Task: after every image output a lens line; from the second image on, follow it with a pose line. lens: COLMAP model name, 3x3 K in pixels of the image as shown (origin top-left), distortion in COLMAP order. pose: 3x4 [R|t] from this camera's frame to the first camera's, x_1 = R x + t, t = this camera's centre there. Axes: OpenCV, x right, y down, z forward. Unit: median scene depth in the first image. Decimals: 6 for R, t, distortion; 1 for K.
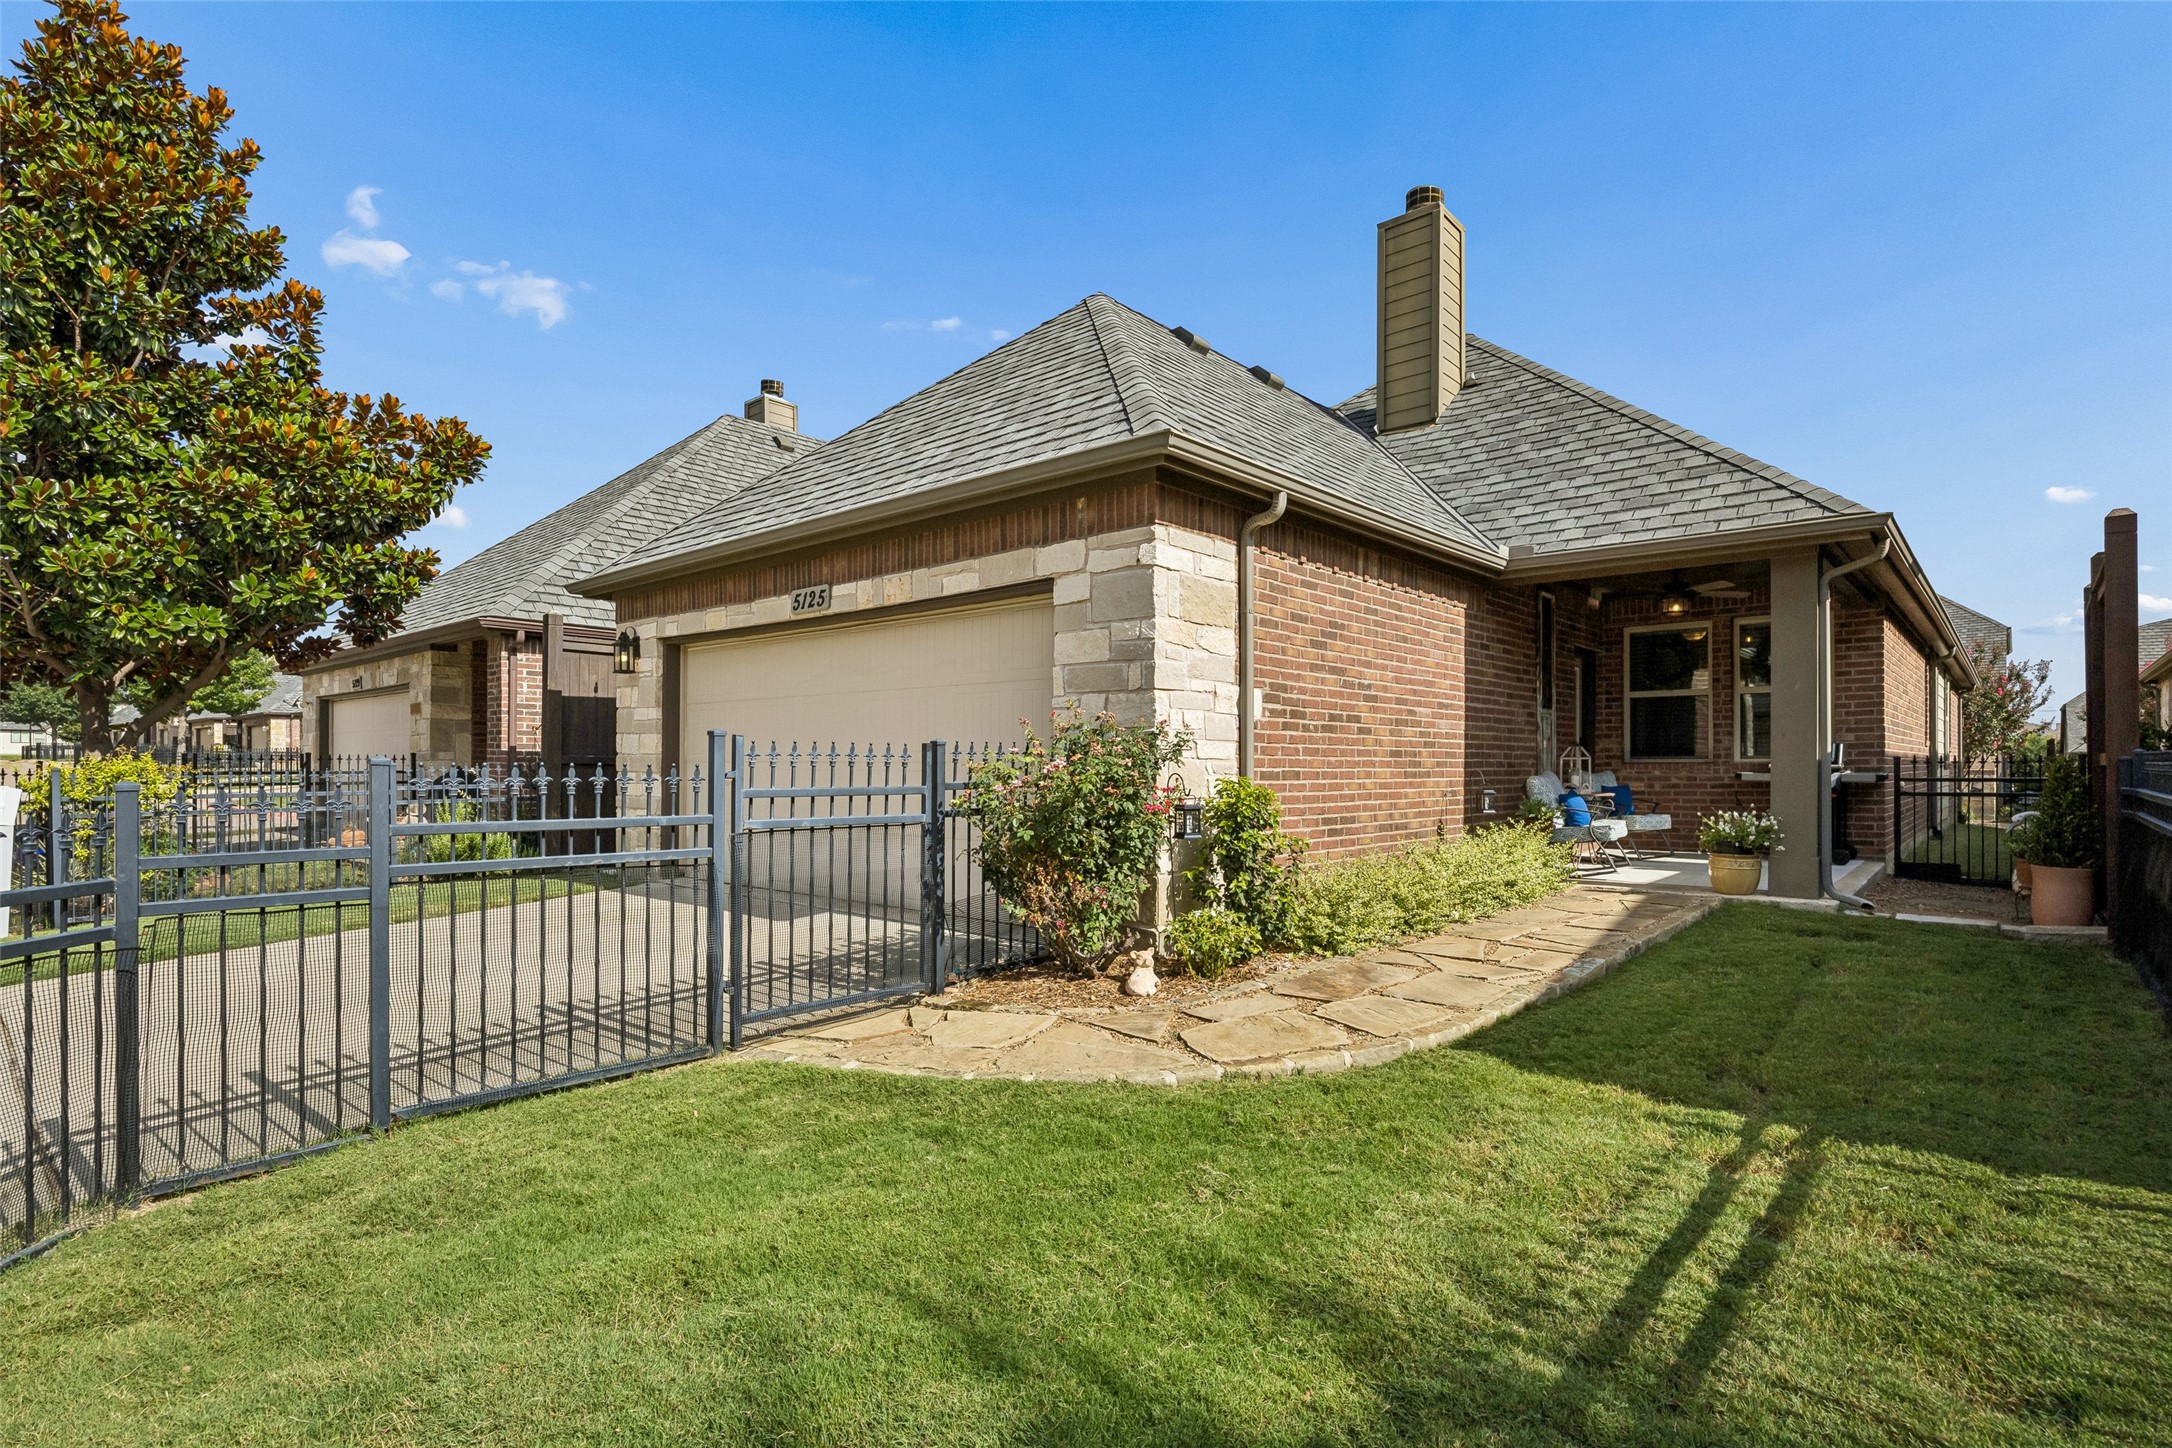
lens RADIAL K [[1081.5, 0, 1083.2], [0, 1081.5, 733.7], [0, 0, 1]] dist [-0.000818, -0.000158]
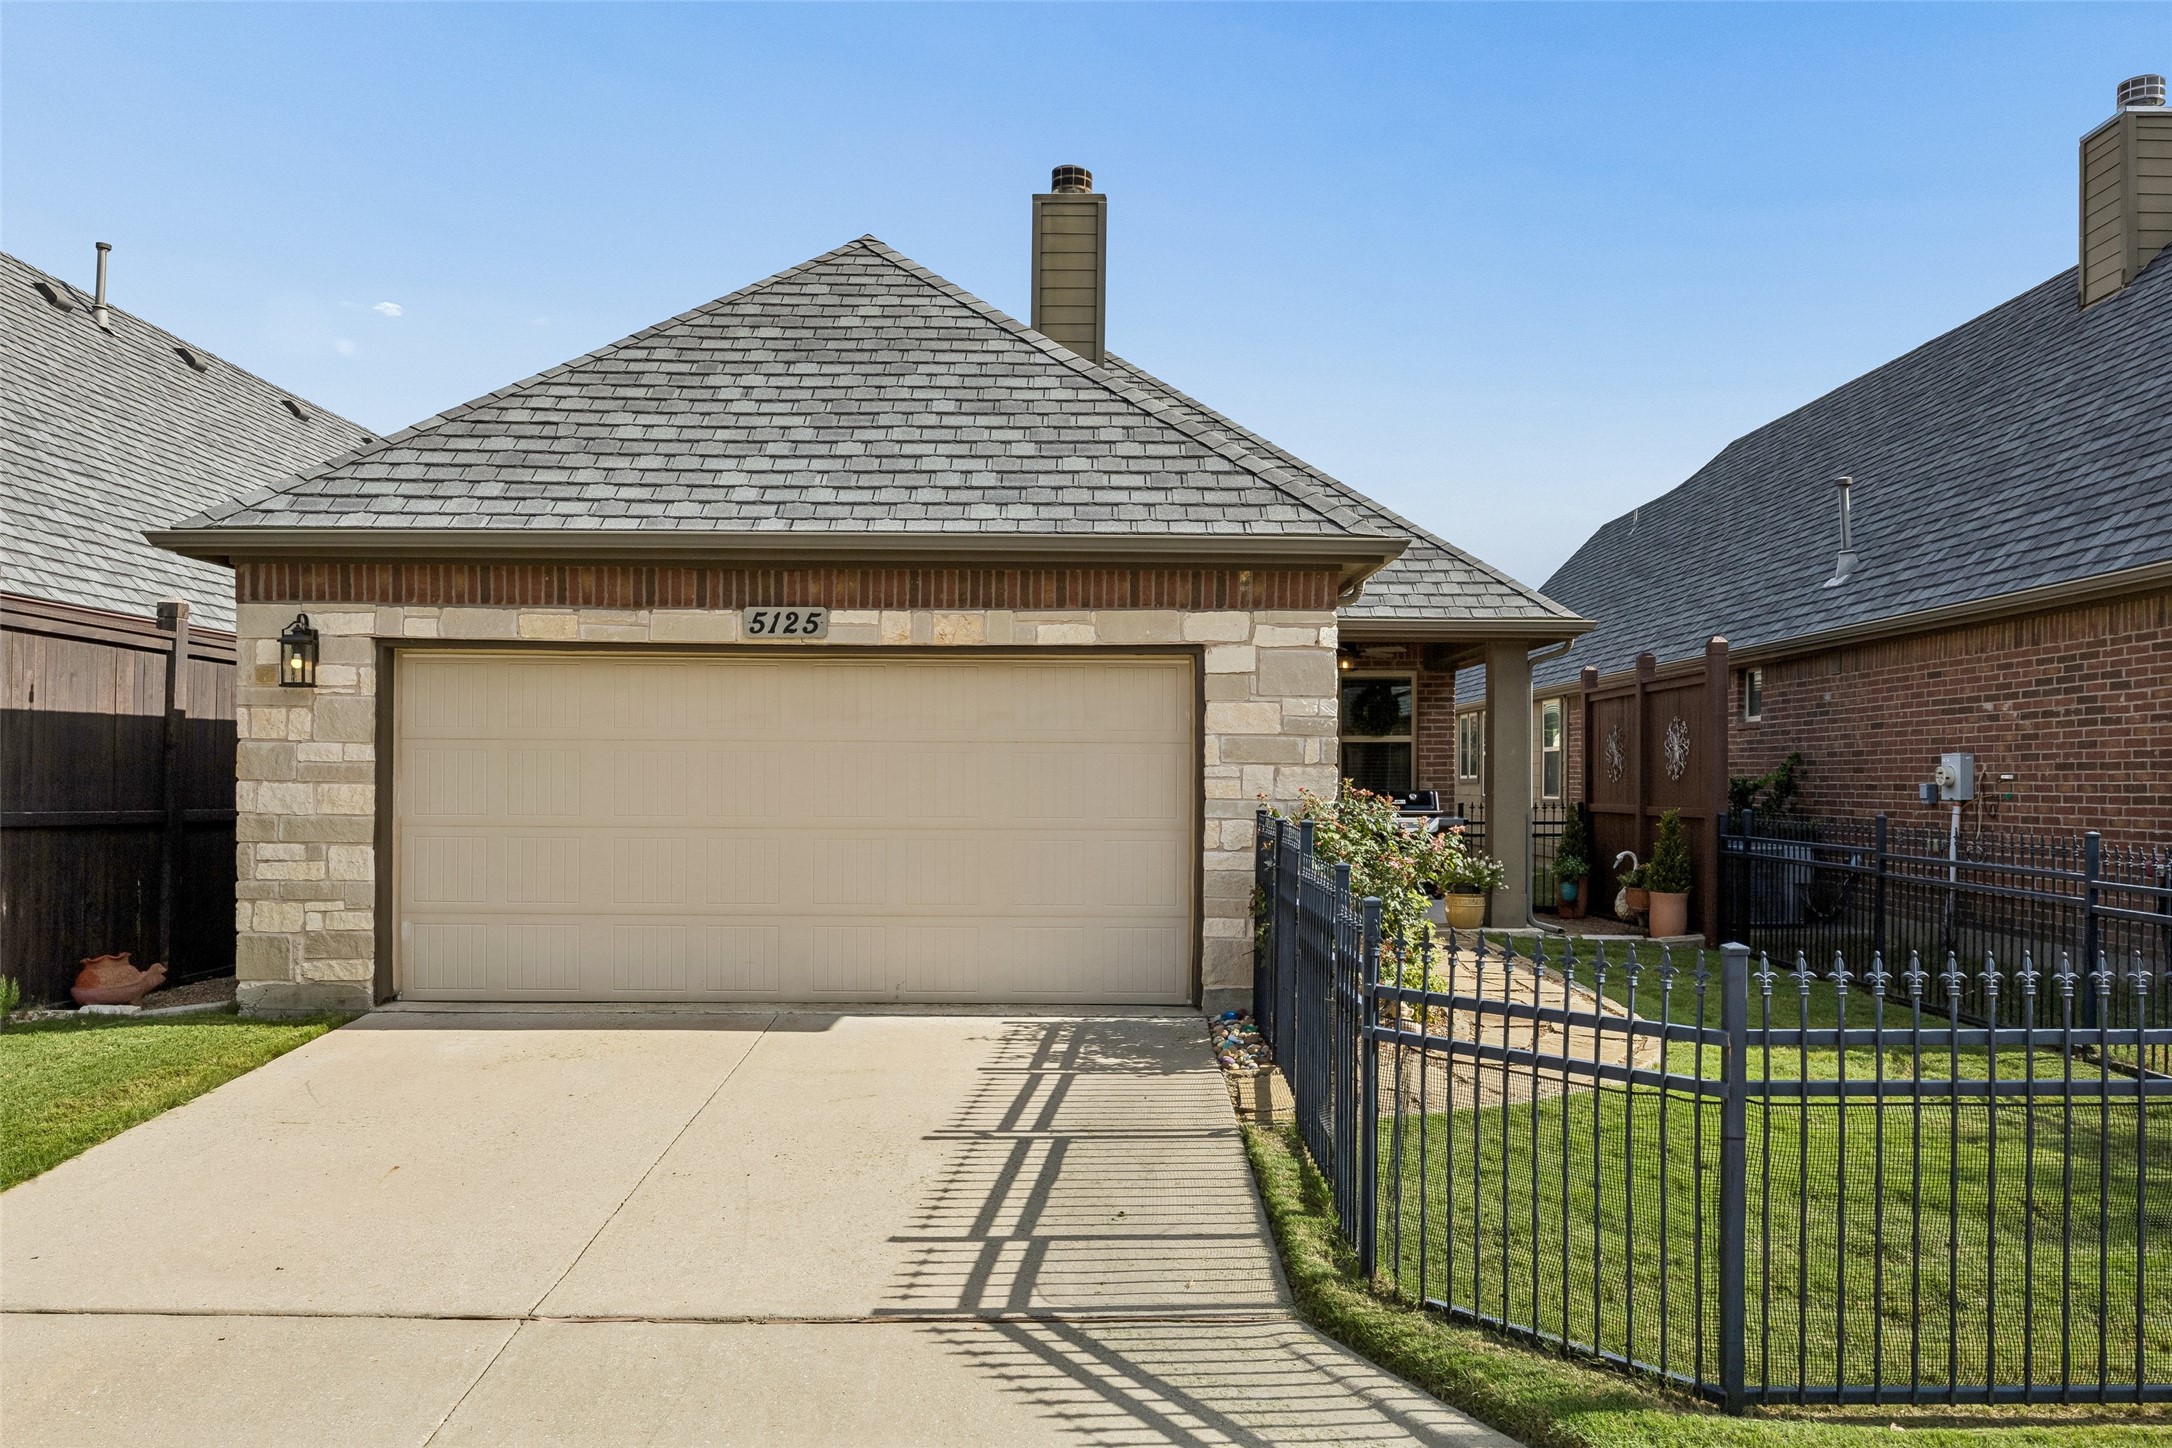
lens RADIAL K [[1618.5, 0, 1090.5], [0, 1618.5, 735.5], [0, 0, 1]] dist [-0.002313, -0.000108]
pose [[0.741933, 0.020332, 0.670166, -0.928691], [-0.023402, 0.999716, -0.004421, -0.044602], [-0.670066, -0.012403, 0.742198, -0.021539]]
